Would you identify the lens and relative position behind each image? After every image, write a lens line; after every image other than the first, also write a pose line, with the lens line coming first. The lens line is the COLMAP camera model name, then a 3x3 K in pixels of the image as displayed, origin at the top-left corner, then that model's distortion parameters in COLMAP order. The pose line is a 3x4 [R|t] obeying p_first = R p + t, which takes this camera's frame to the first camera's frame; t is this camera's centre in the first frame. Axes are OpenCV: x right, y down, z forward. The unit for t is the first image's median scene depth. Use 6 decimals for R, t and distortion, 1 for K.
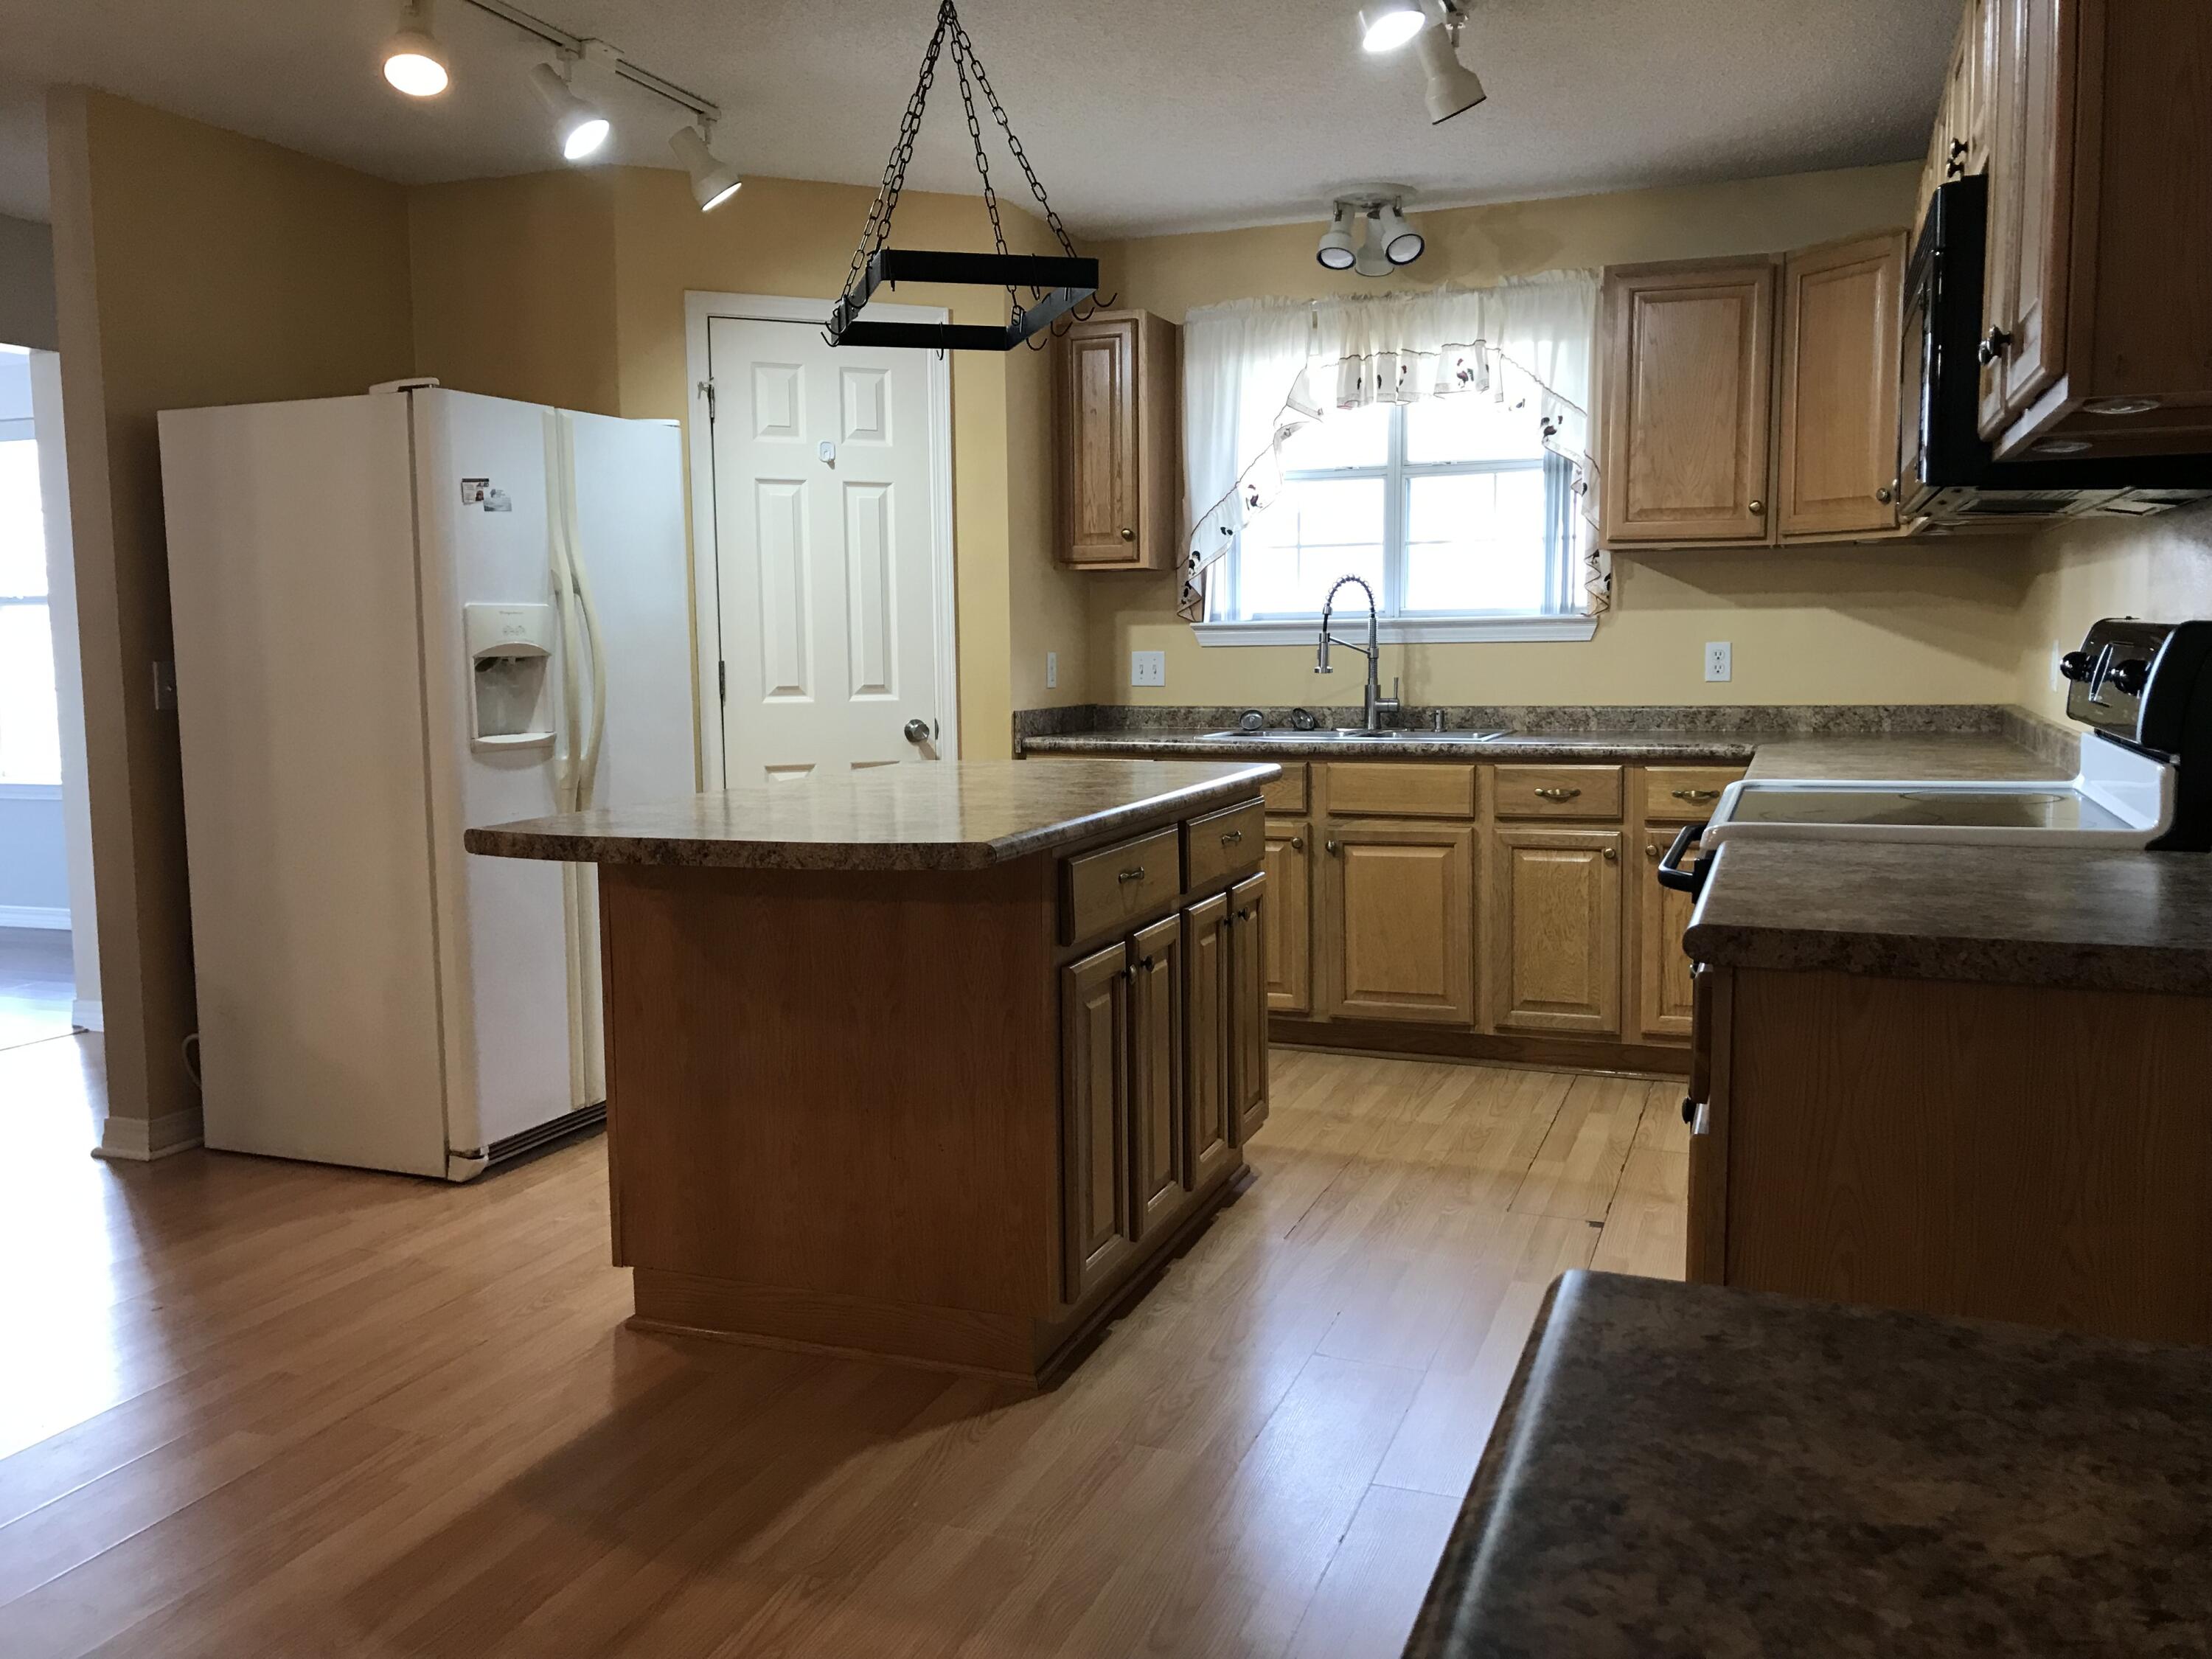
lens RADIAL K [[1782.5, 0, 1106.0], [0, 1782.5, 829.5], [0, 0, 1]] dist [0.058638, -0.112284]
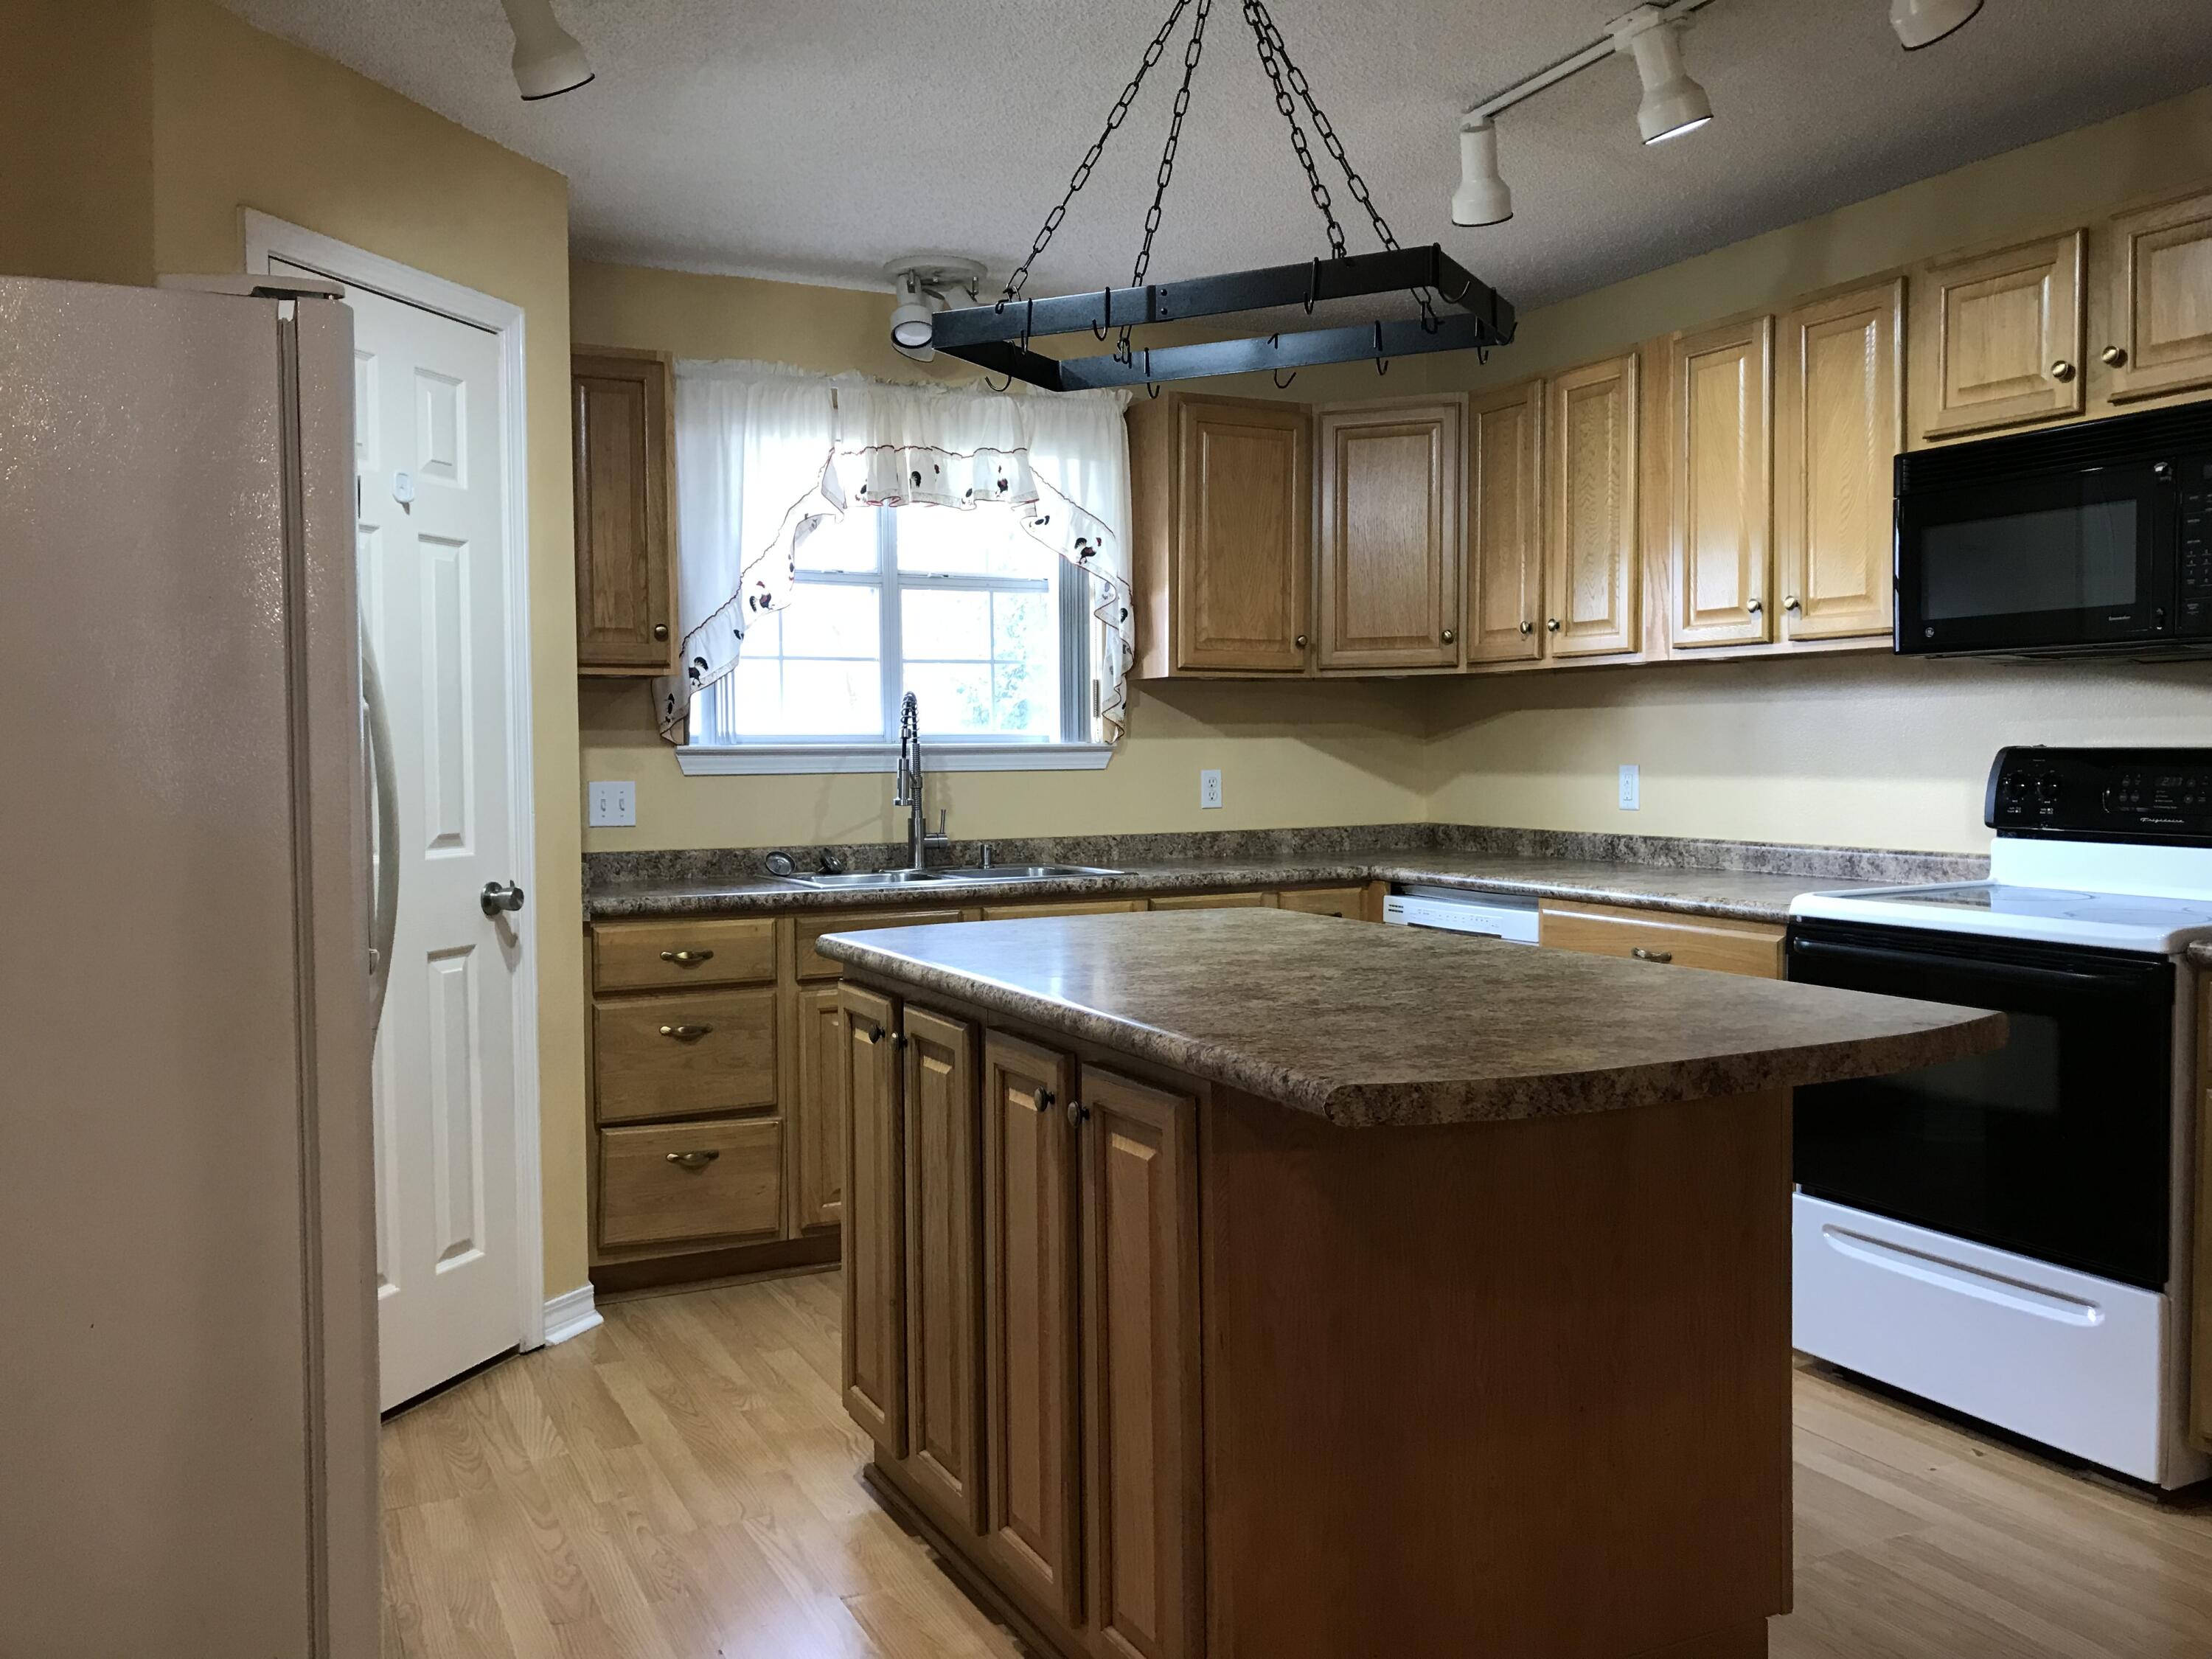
lens RADIAL K [[1983.2, 0, 1106.0], [0, 1983.2, 829.5], [0, 0, 1]] dist [0.109961, -0.000136]
pose [[0.645308, -0.021752, 0.763613, -0.556306], [0.087707, 0.995094, -0.045772, -0.023186], [-0.758871, 0.096511, 0.644050, 0.310146]]
